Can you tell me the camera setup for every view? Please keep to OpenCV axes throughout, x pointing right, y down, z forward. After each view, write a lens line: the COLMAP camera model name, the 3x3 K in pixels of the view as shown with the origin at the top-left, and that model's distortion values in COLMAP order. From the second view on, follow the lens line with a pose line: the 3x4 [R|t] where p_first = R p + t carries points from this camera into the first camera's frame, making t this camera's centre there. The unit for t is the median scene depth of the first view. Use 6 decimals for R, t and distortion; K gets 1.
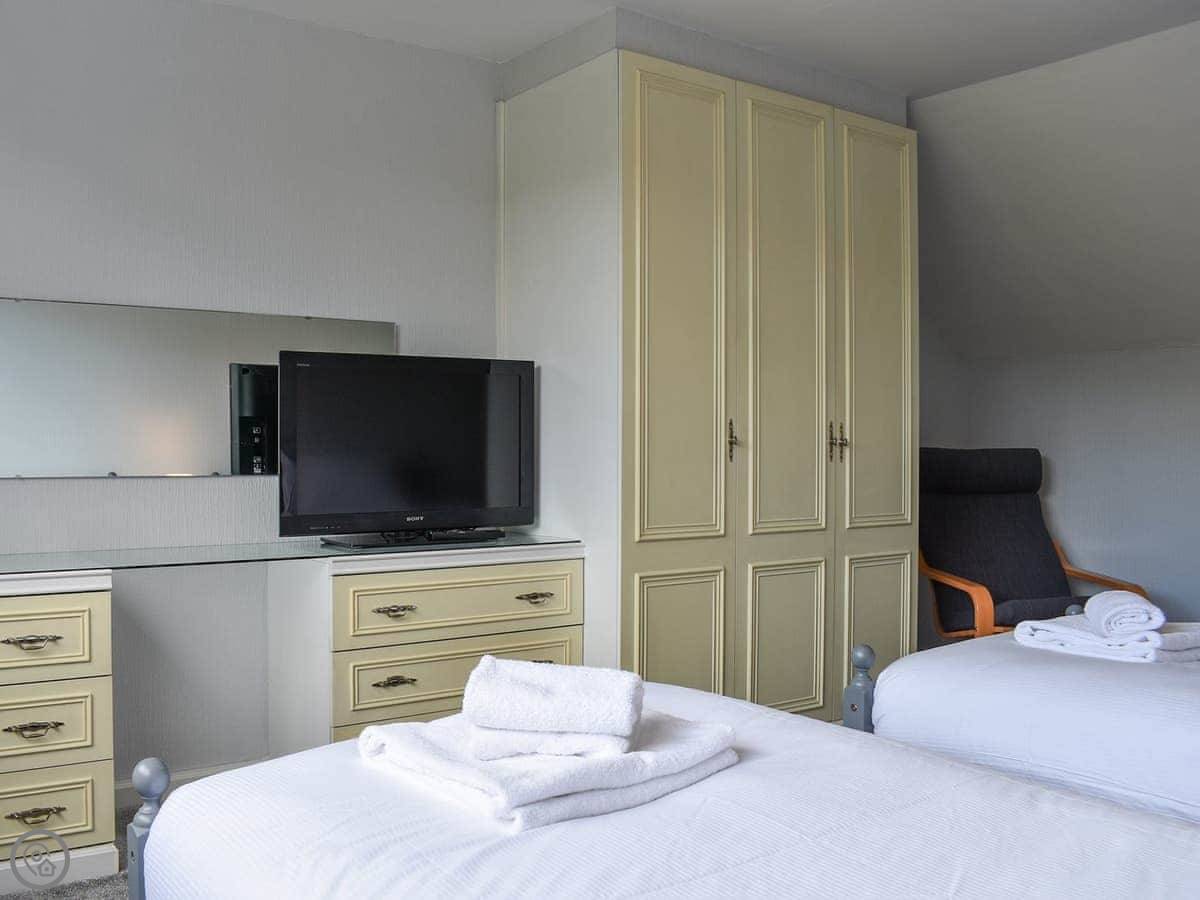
lens RADIAL K [[1083.4, 0, 600.0], [0, 1083.4, 450.0], [0, 0, 1]] dist [-0.055481, -0.002578]
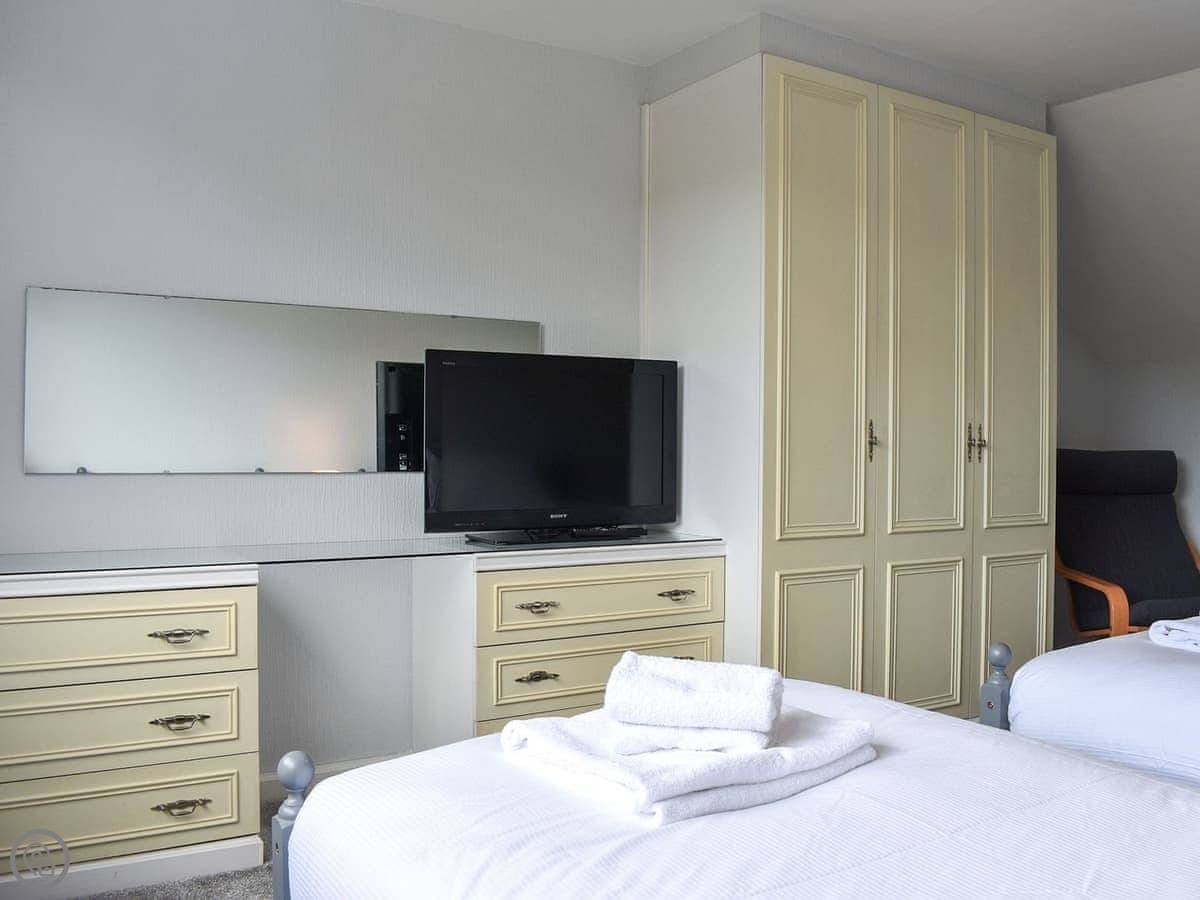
lens RADIAL K [[1083.4, 0, 600.0], [0, 1083.4, 450.0], [0, 0, 1]] dist [-0.055481, -0.002578]
pose [[0.999899, 0.006474, -0.012673, -0.120231], [-0.006448, 0.999977, 0.002123, -0.000695], [0.012687, -0.002041, 0.999917, -0.013128]]
